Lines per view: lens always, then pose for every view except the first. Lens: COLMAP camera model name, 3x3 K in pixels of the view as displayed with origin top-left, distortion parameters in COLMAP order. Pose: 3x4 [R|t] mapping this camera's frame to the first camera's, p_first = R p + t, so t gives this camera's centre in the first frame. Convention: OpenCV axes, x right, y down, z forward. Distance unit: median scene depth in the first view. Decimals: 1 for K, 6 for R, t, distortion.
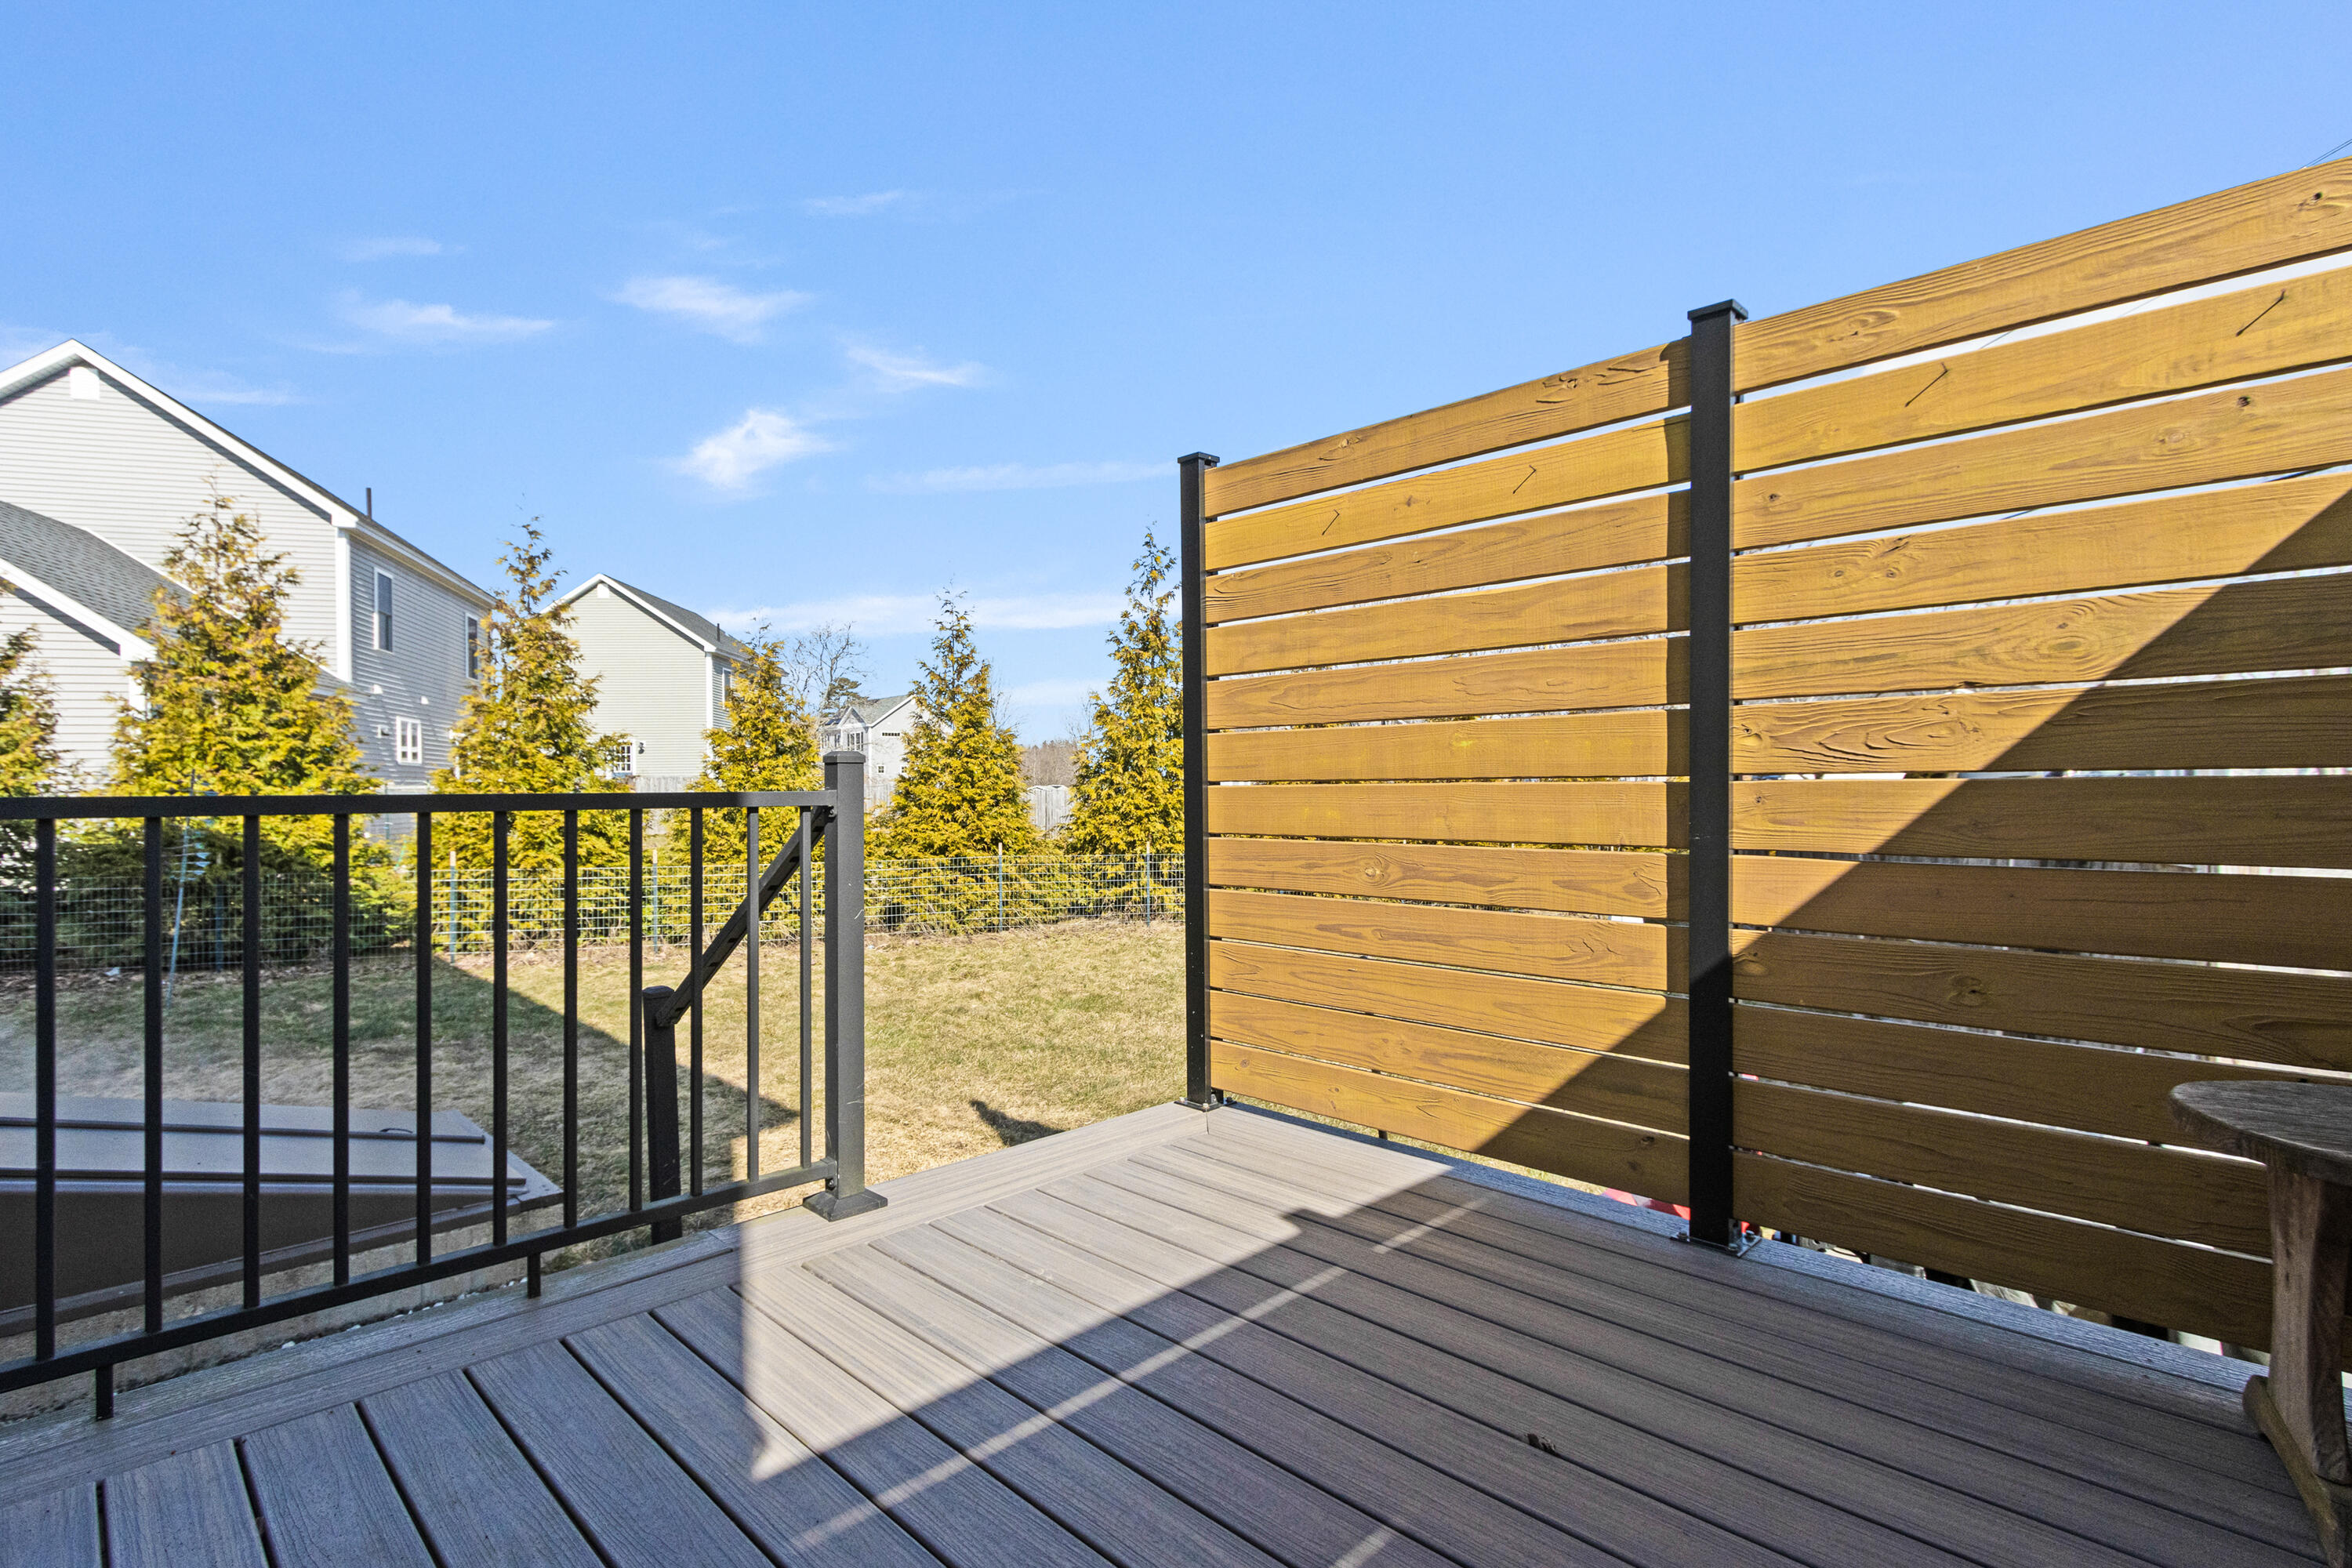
lens RADIAL K [[1136.6, 0, 1176.0], [0, 1136.6, 784.0], [0, 0, 1]] dist [0.000483, 0.000136]
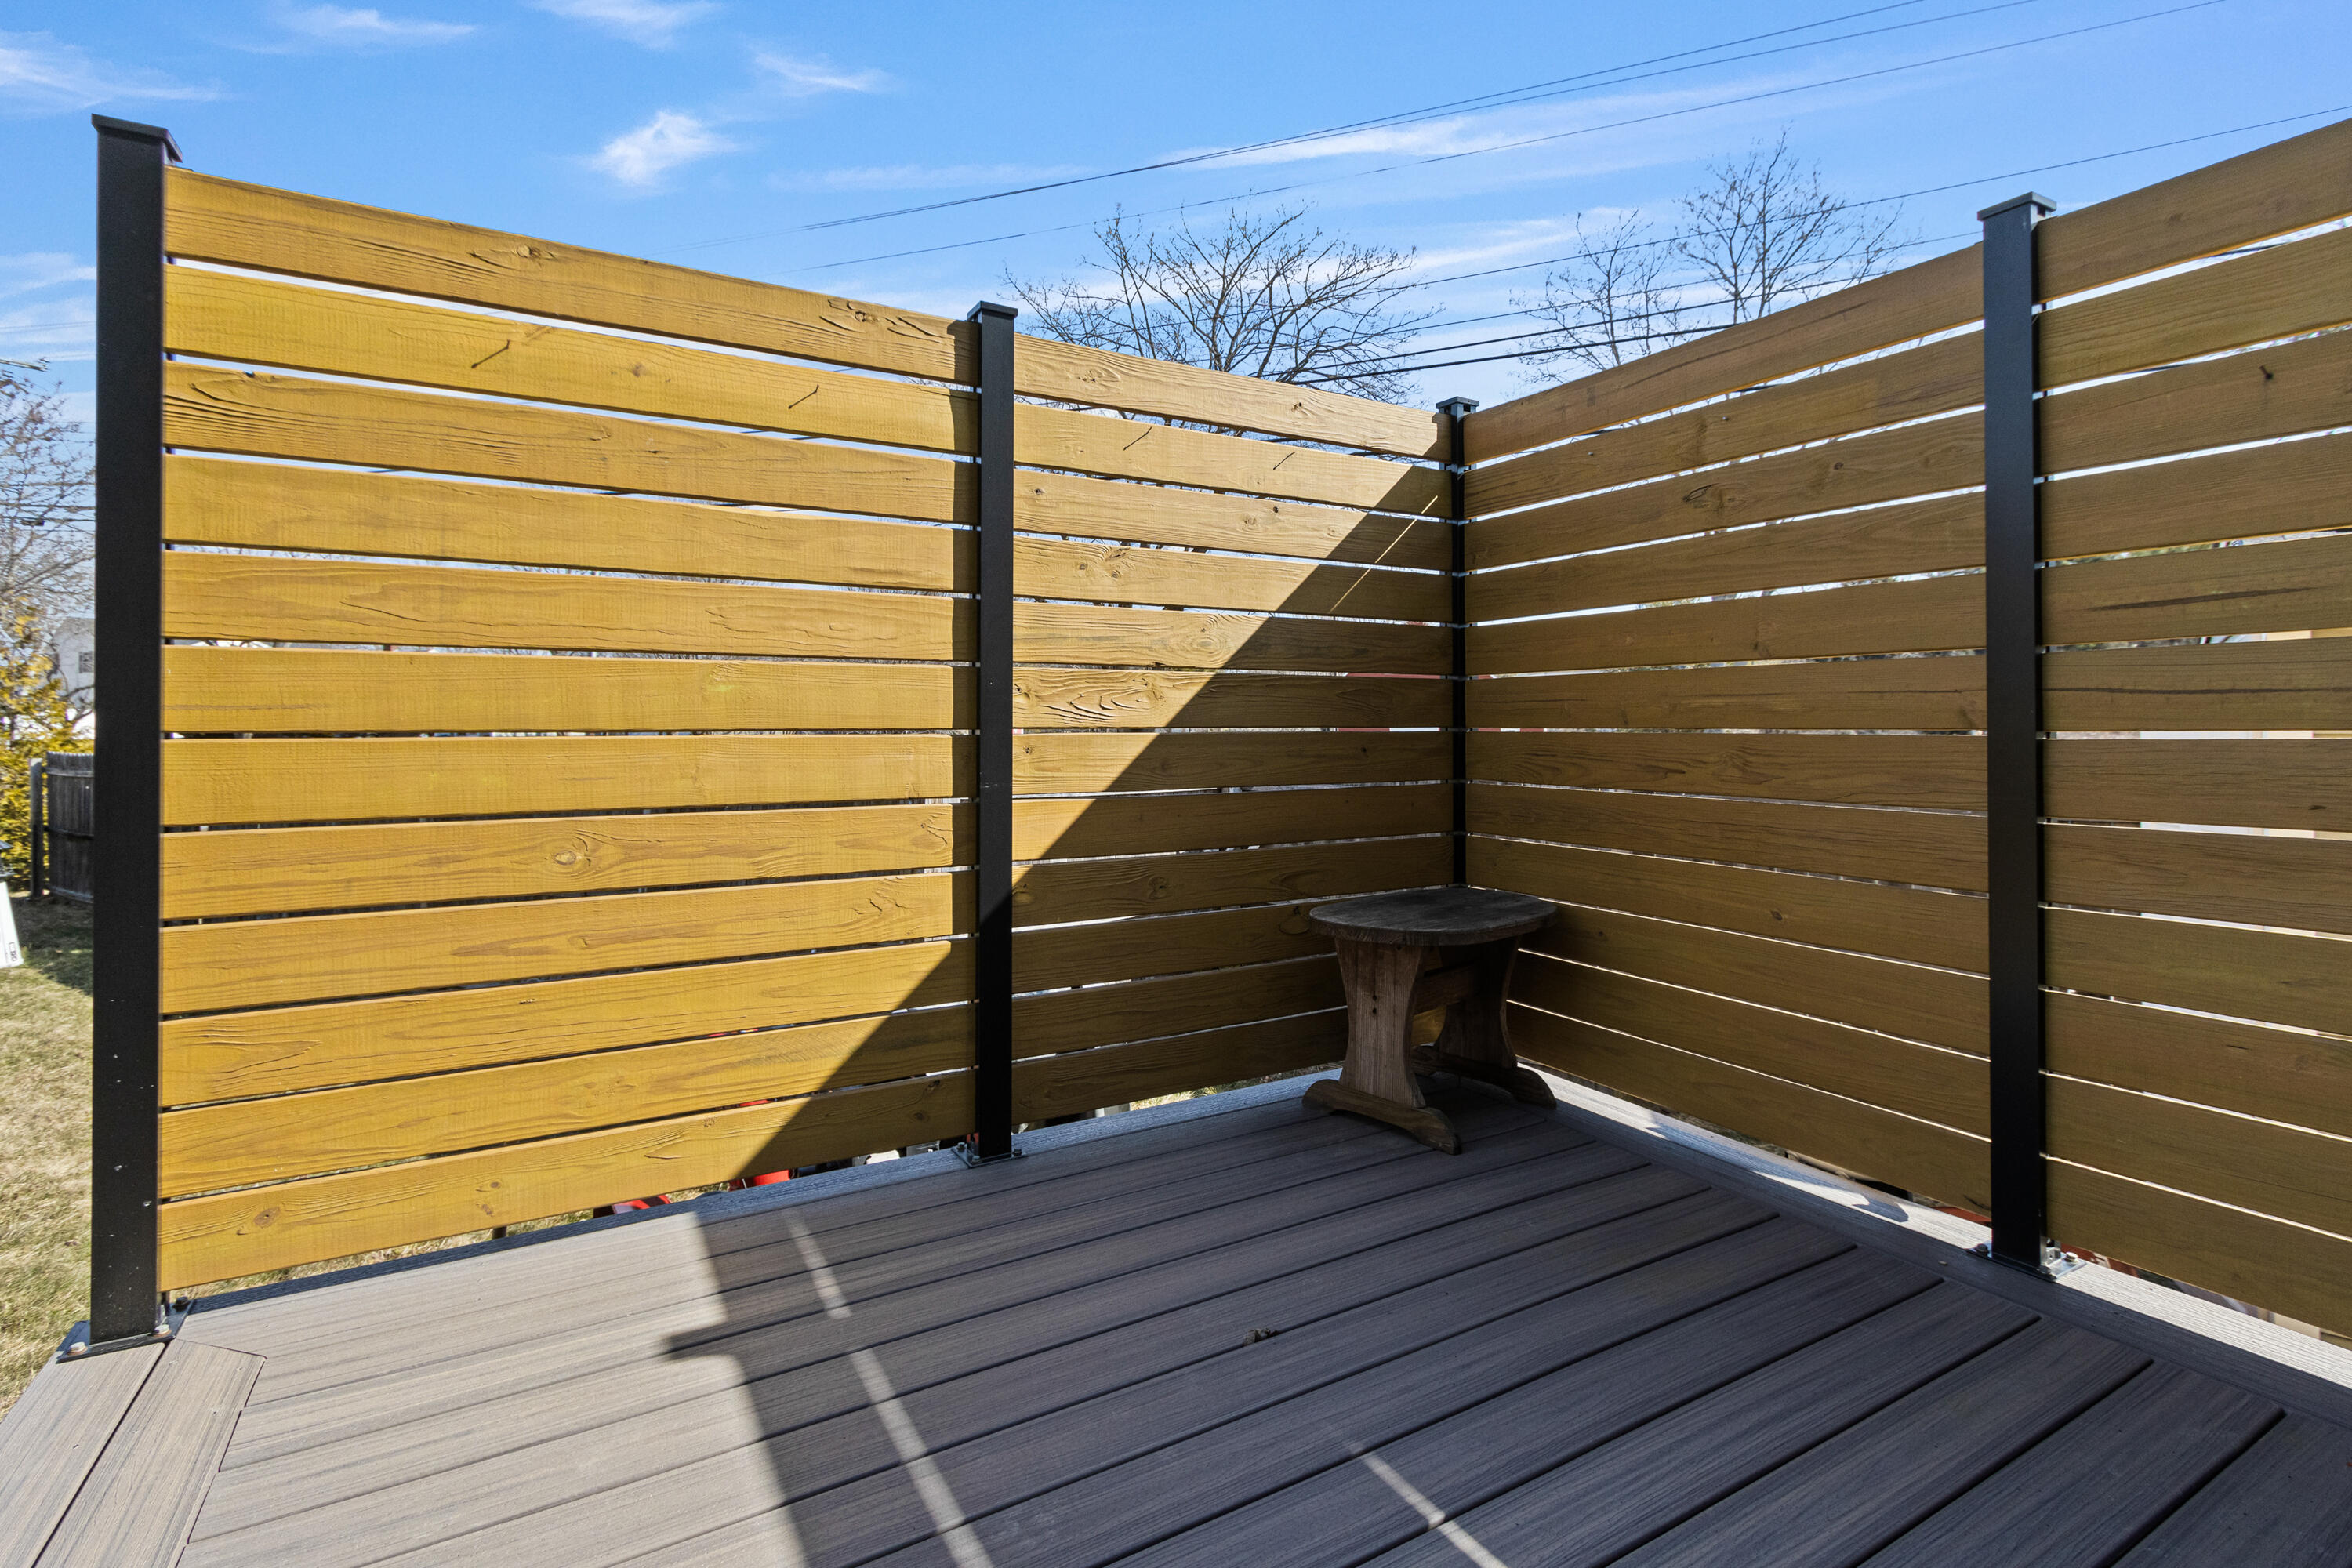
lens RADIAL K [[1092.2, 0, 1172.4], [0, 1092.2, 724.8], [0, 0, 1]] dist [0.001203, 0.000007]
pose [[0.253265, 0.014491, 0.967288, -0.486193], [0.003408, 0.999868, -0.015872, 0.005537], [-0.967391, 0.007316, 0.253182, 0.541527]]
